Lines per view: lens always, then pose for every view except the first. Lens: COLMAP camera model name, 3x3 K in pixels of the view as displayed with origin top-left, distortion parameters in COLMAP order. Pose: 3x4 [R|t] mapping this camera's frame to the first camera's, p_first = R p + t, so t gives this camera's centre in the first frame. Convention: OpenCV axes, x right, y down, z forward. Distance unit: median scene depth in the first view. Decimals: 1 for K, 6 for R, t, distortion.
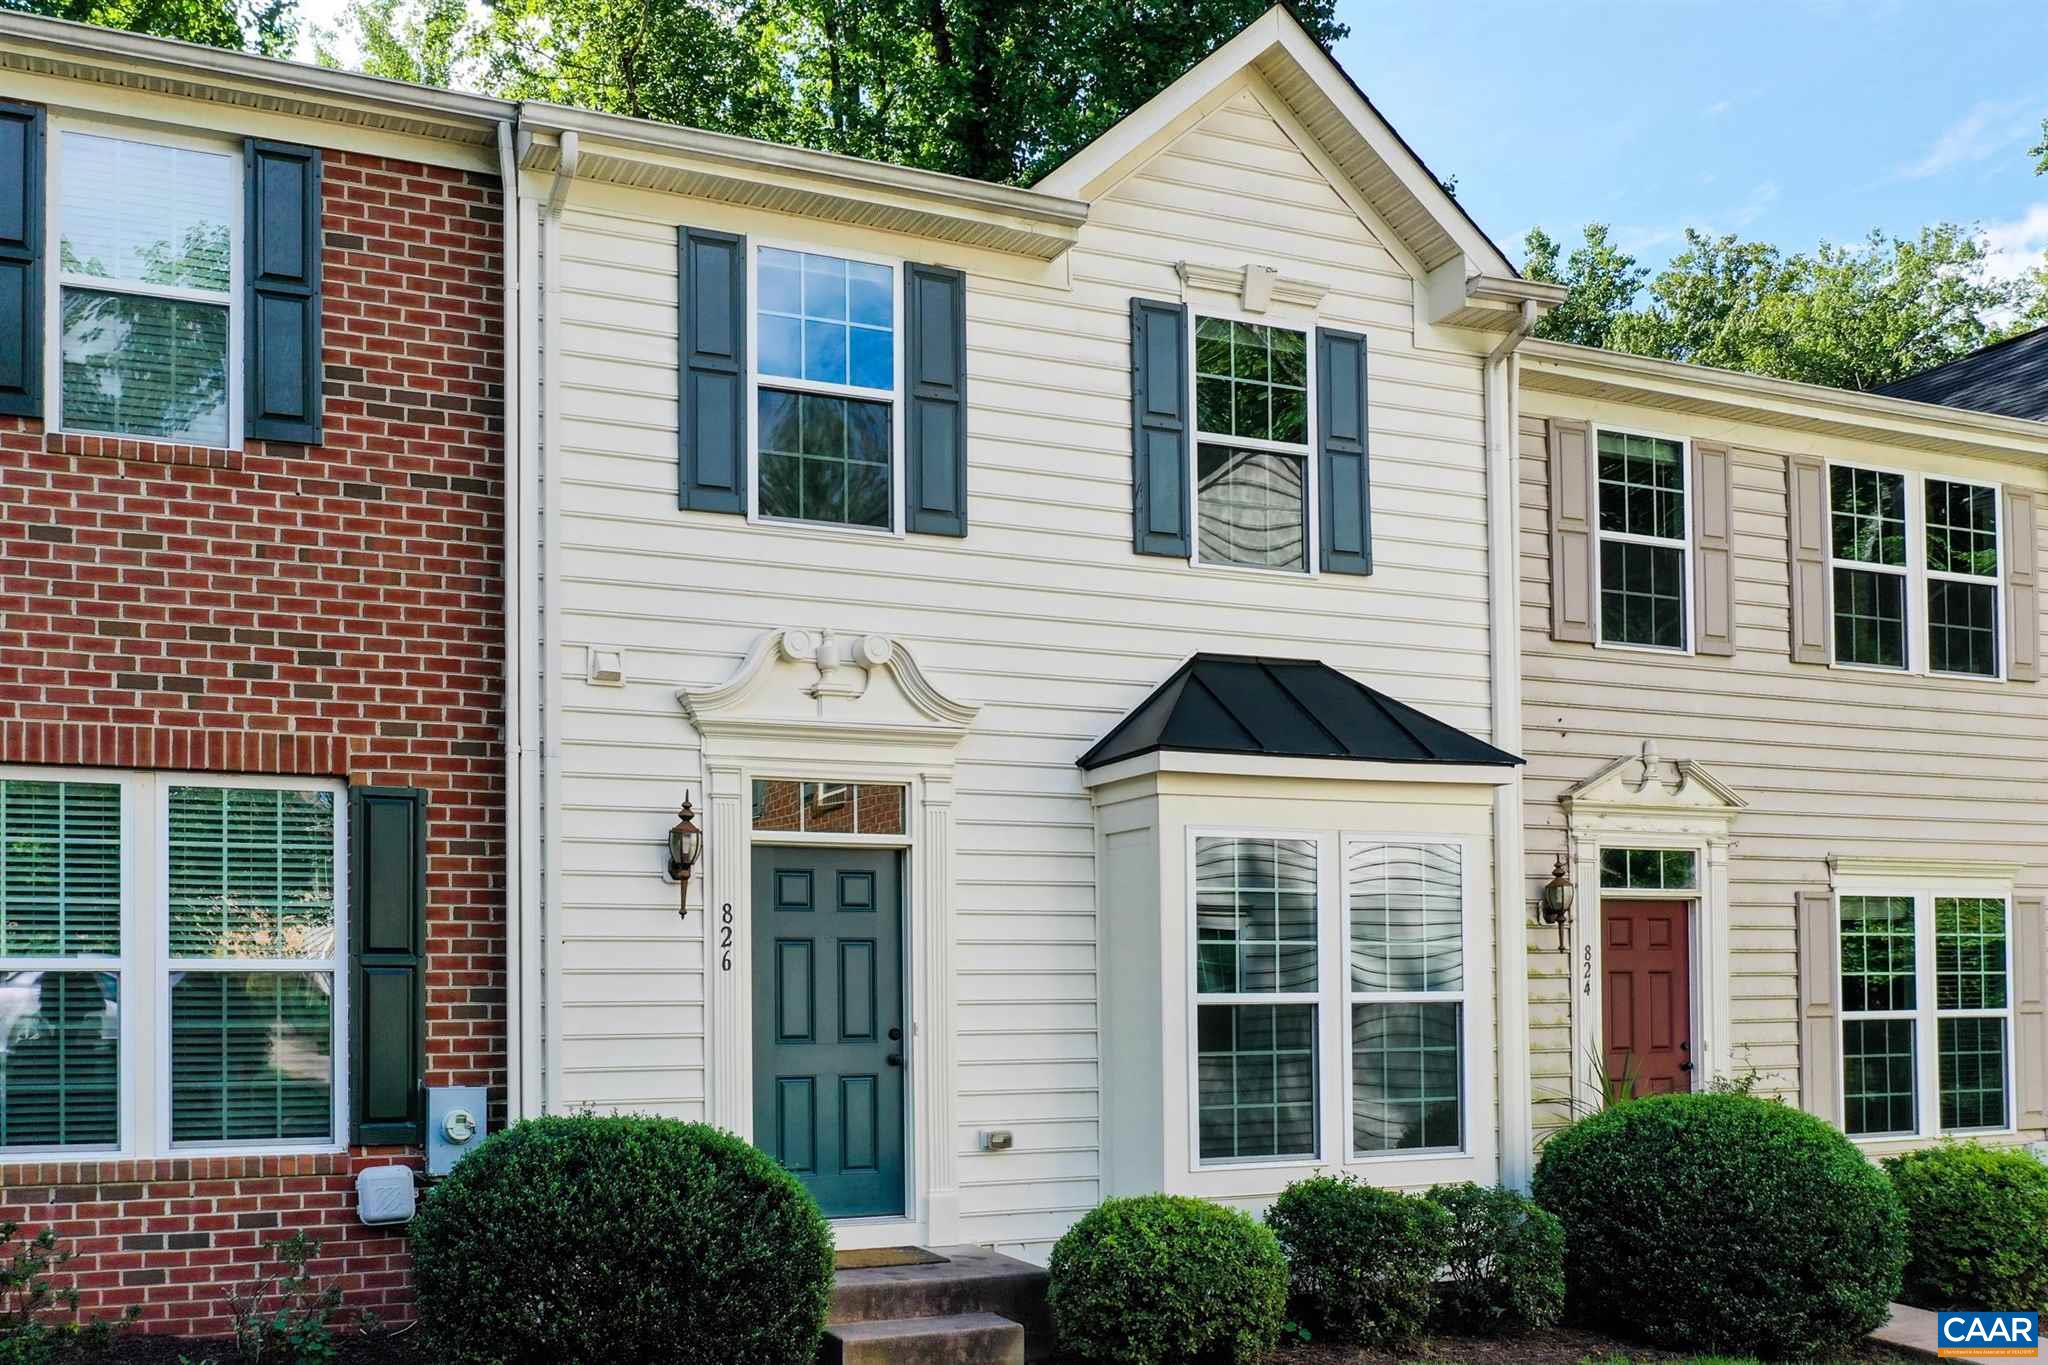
lens RADIAL K [[1658.6, 0, 845.5], [0, 1658.6, 961.5], [0, 0, 1]] dist [-0.023464, 0.002307]
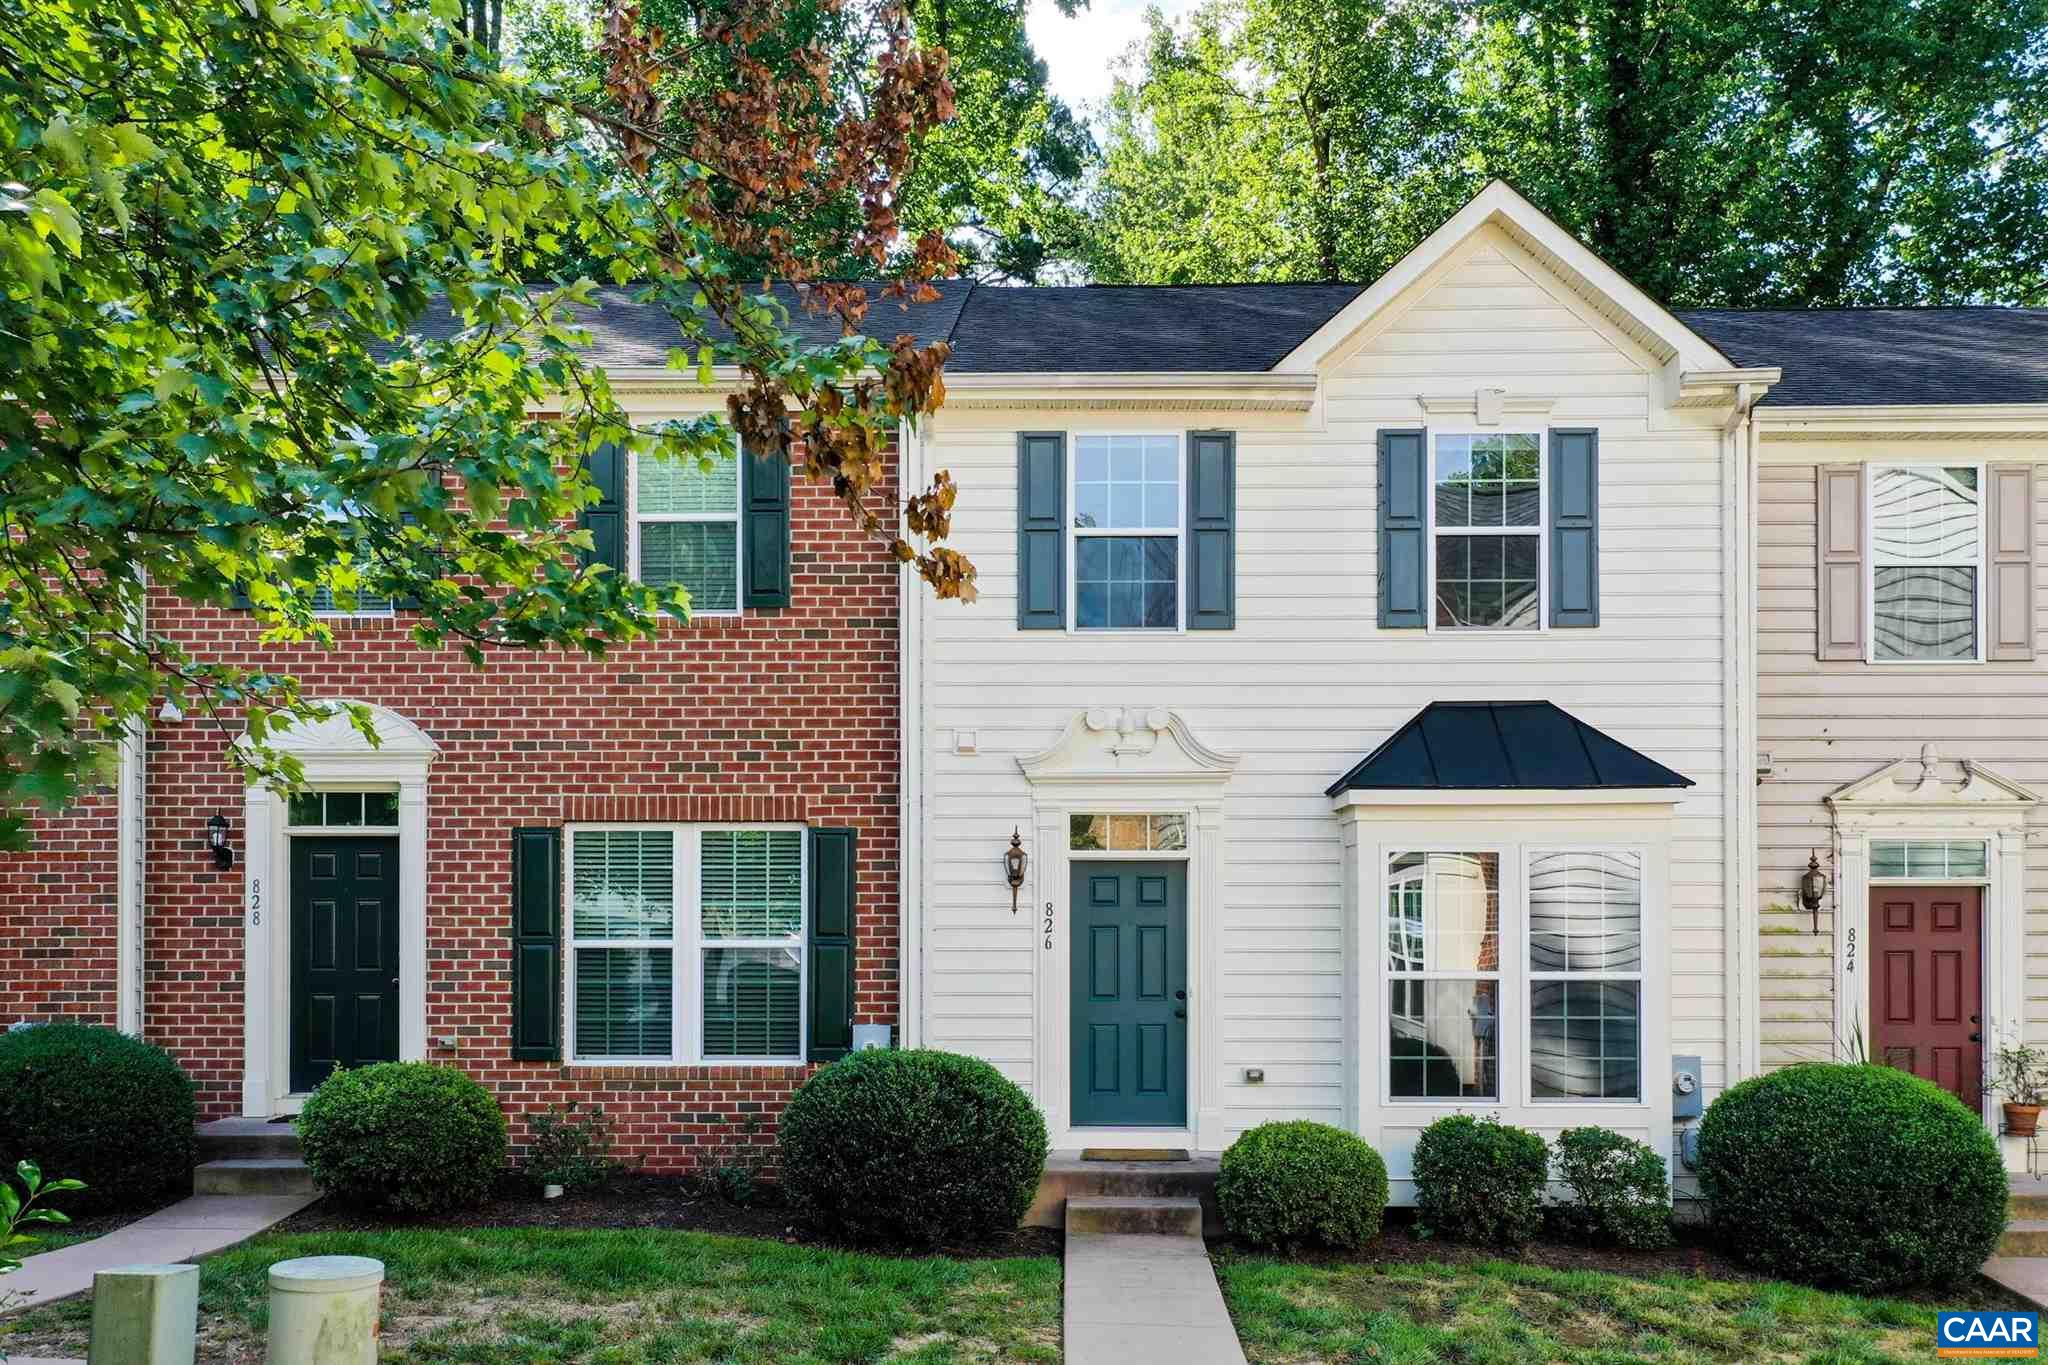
lens RADIAL K [[1625.6, 0, 1088.4], [0, 1625.6, 892.6], [0, 0, 1]] dist [0.000871, 0.008388]
pose [[0.929407, 0.002765, -0.369047, 0.478903], [-0.000126, 0.999974, 0.007174, -0.053779], [0.369057, -0.006621, 0.929383, -0.295923]]
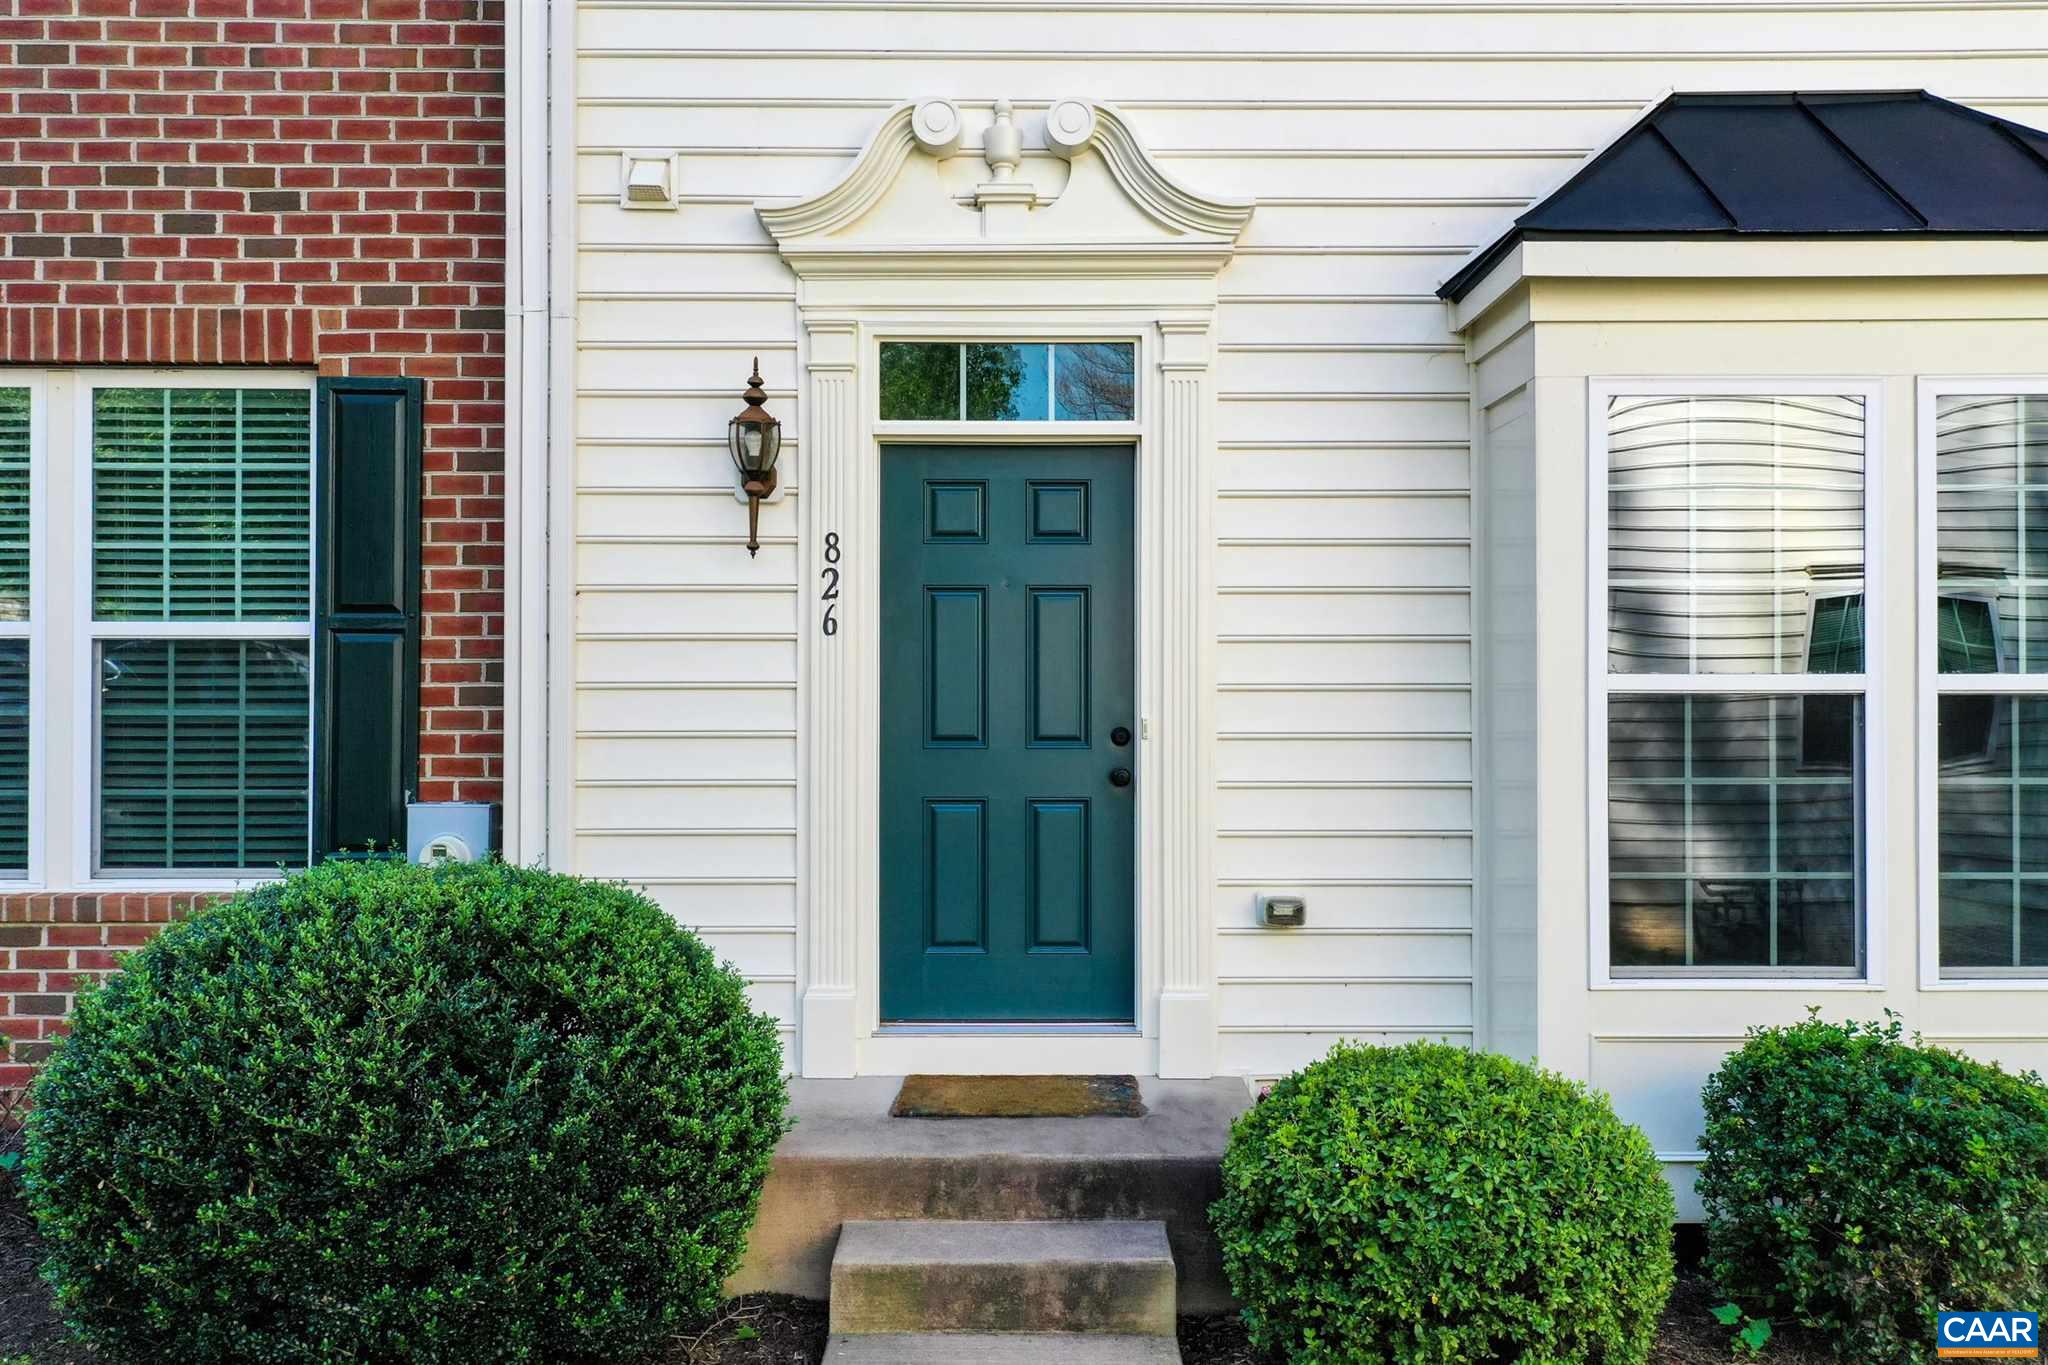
lens RADIAL K [[1625.6, 0, 1079.2], [0, 1625.6, 683.0], [0, 0, 1]] dist [0.000871, 0.008388]
pose [[0.940054, 0.004205, -0.341000, 0.237774], [0.000897, 0.999890, 0.014804, 0.014672], [0.341025, -0.014222, 0.939947, 0.430123]]
